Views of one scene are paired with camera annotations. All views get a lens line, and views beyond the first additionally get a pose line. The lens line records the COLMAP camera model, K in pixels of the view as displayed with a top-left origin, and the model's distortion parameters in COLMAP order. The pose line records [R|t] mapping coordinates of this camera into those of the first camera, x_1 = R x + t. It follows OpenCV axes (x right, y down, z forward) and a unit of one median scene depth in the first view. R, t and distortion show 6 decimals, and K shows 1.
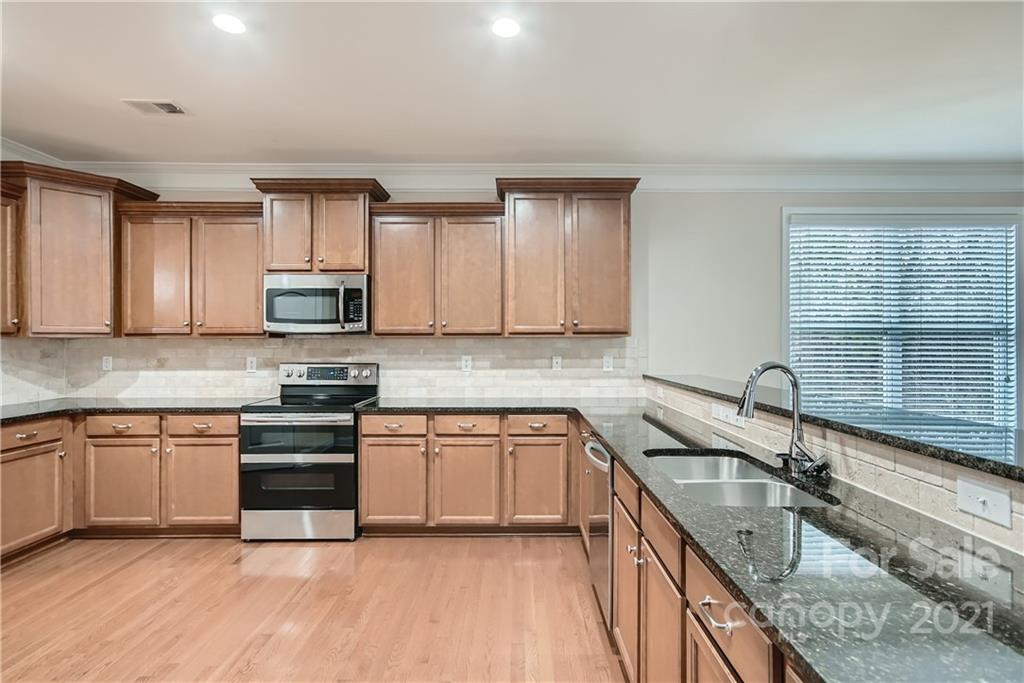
lens RADIAL K [[569.2, 0, 512.0], [0, 569.2, 341.5], [0, 0, 1]] dist [-0.002824, -0.000565]
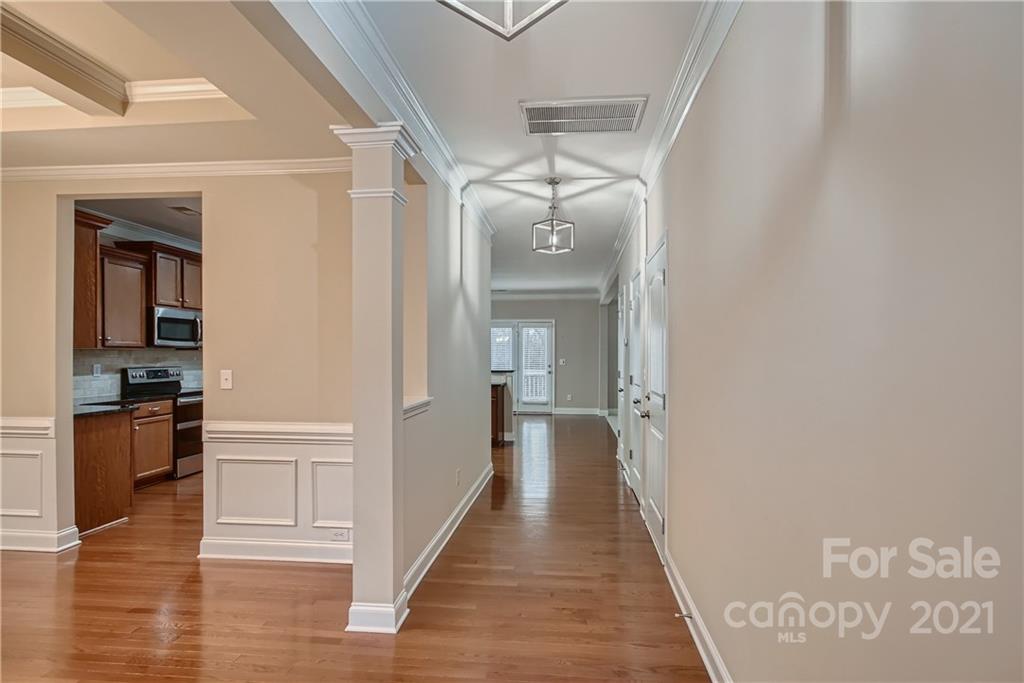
lens RADIAL K [[498.8, 0, 540.5], [0, 498.8, 341.8], [0, 0, 1]] dist [0.014180, 0.000324]
pose [[0.070632, 0.023973, 0.997214, -1.547944], [0.001102, 0.999709, -0.024111, 0.004670], [-0.997502, 0.002802, 0.070585, -0.088995]]
